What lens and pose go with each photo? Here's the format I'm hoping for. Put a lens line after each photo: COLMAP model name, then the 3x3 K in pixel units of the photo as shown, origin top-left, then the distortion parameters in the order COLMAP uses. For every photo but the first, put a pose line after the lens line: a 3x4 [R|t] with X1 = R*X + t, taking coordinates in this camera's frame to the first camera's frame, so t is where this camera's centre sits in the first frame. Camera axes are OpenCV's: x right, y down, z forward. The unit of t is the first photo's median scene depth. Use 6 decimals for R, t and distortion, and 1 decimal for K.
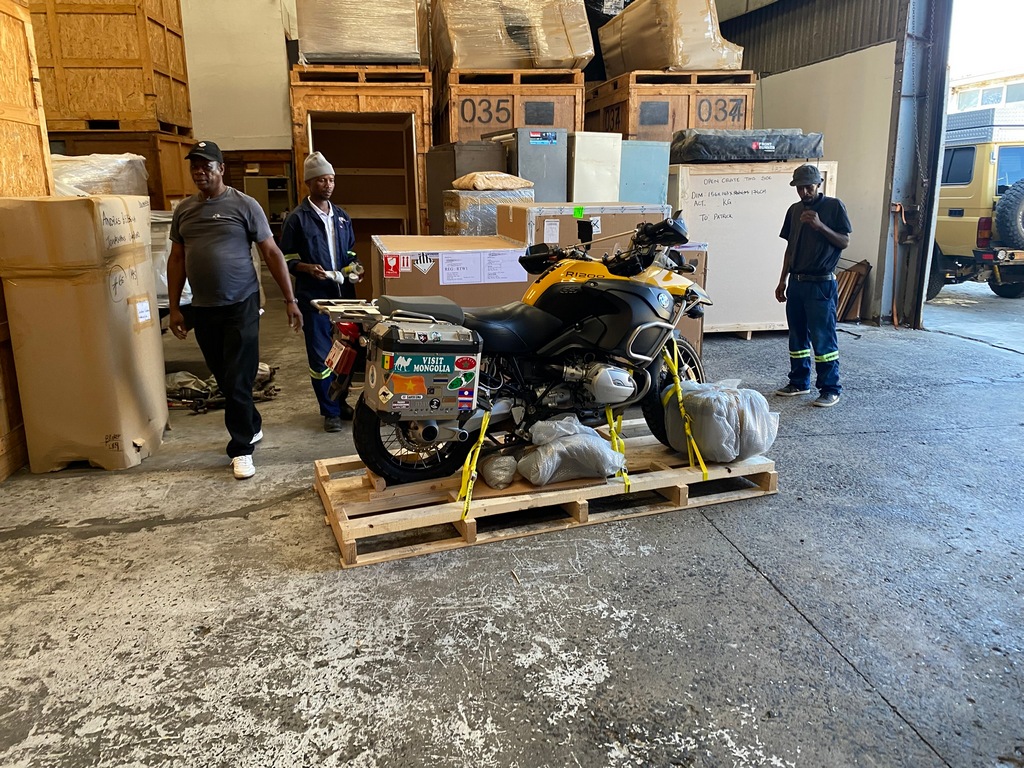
lens RADIAL K [[791.1, 0, 510.8], [0, 791.1, 381.5], [0, 0, 1]] dist [0.004255, -0.001612]
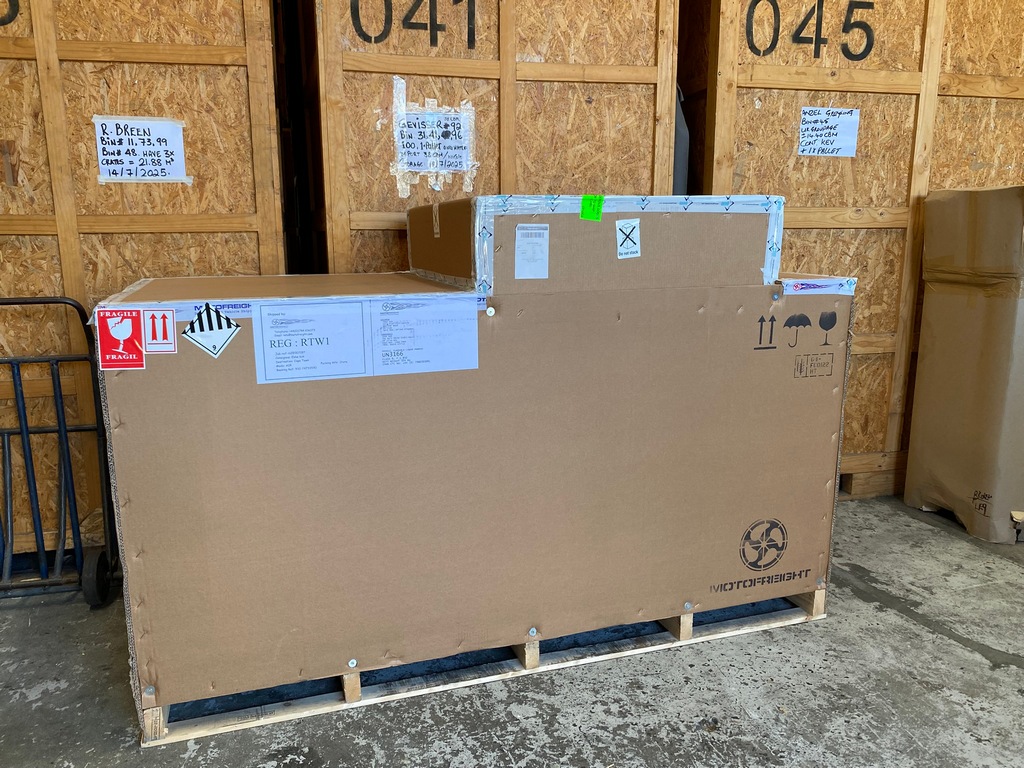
lens RADIAL K [[791.1, 0, 510.7], [0, 791.1, 390.6], [0, 0, 1]] dist [0.004255, -0.001612]
pose [[0.113964, 0.209414, -0.971163, 0.203761], [-0.236907, 0.955061, 0.178141, -0.065900], [0.964825, 0.209774, 0.158454, 0.475198]]
